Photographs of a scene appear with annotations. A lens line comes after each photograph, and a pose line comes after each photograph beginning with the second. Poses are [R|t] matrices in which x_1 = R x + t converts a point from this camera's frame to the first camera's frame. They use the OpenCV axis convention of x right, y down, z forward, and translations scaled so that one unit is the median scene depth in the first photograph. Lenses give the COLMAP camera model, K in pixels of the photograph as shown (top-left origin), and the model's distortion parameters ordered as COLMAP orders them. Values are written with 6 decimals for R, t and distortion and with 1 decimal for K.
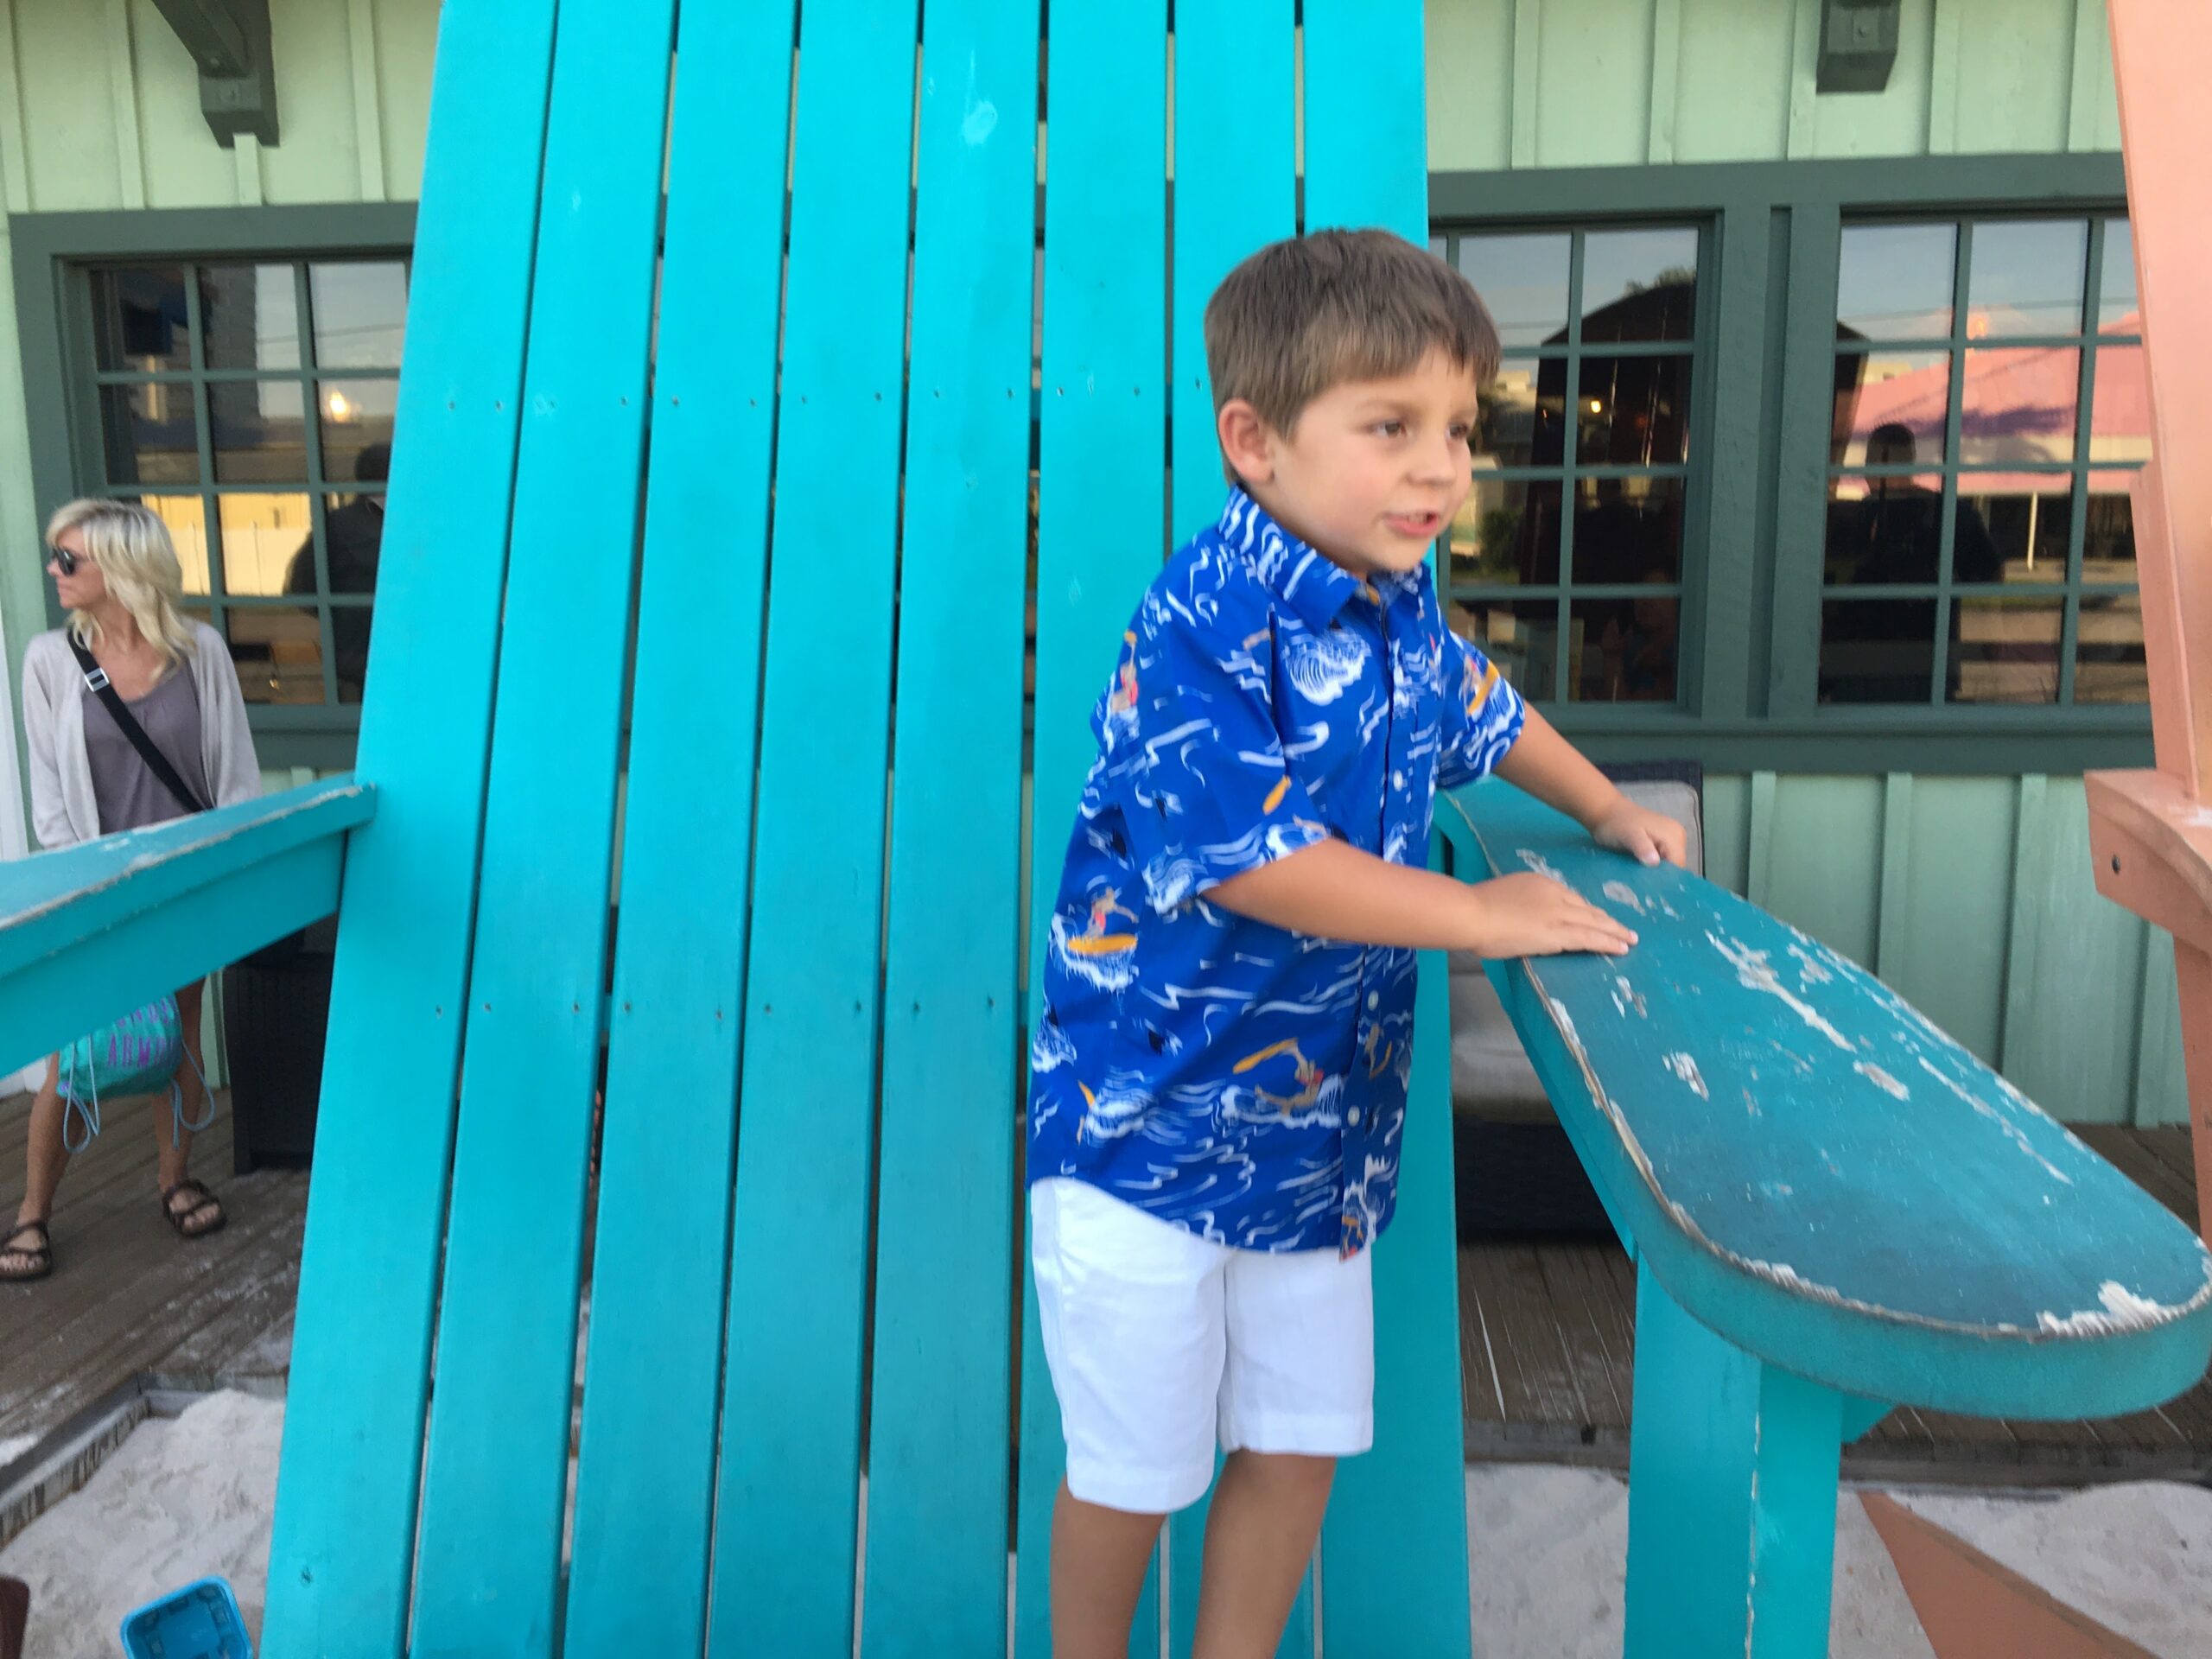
lens RADIAL K [[1854.6, 0, 1086.6], [0, 1854.6, 807.9], [0, 0, 1]] dist [0.063986, -0.080091]
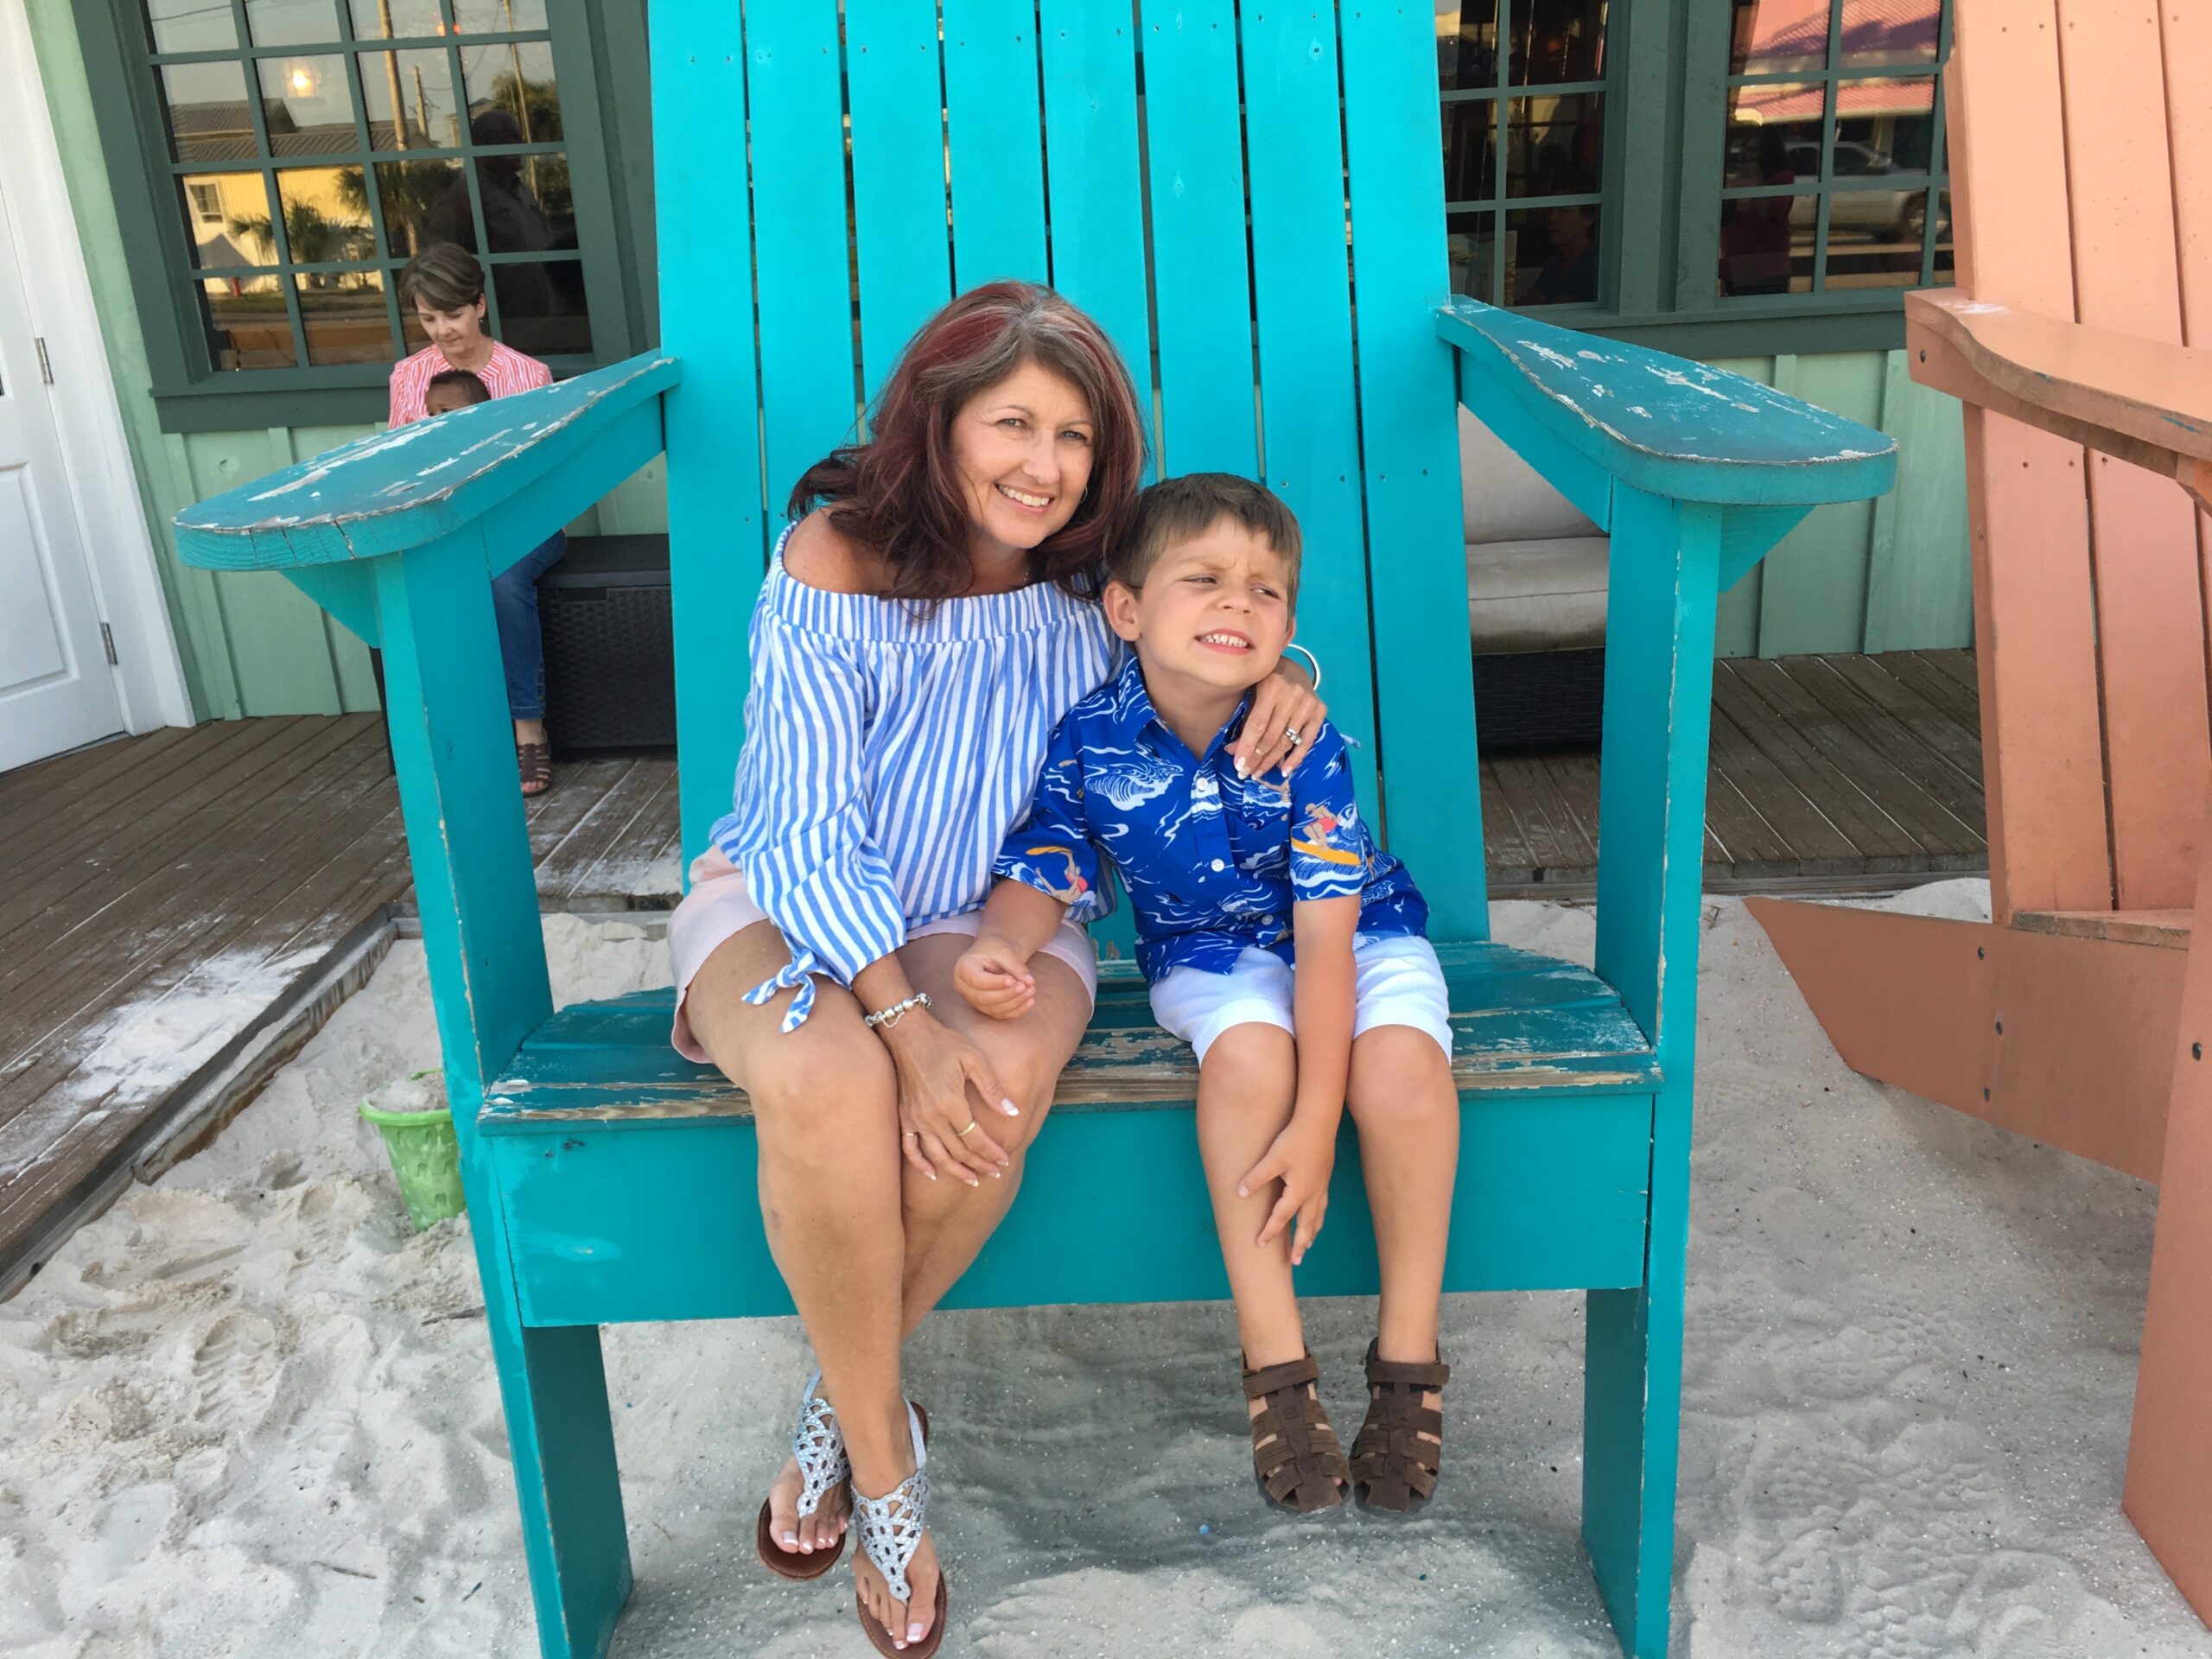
lens RADIAL K [[1854.6, 0, 1116.0], [0, 1854.6, 805.5], [0, 0, 1]] dist [0.063986, -0.080091]
pose [[0.996354, -0.065433, 0.054740, -0.088769], [0.055316, 0.983997, 0.169380, 0.054516], [-0.064948, -0.165735, 0.984029, -0.233180]]
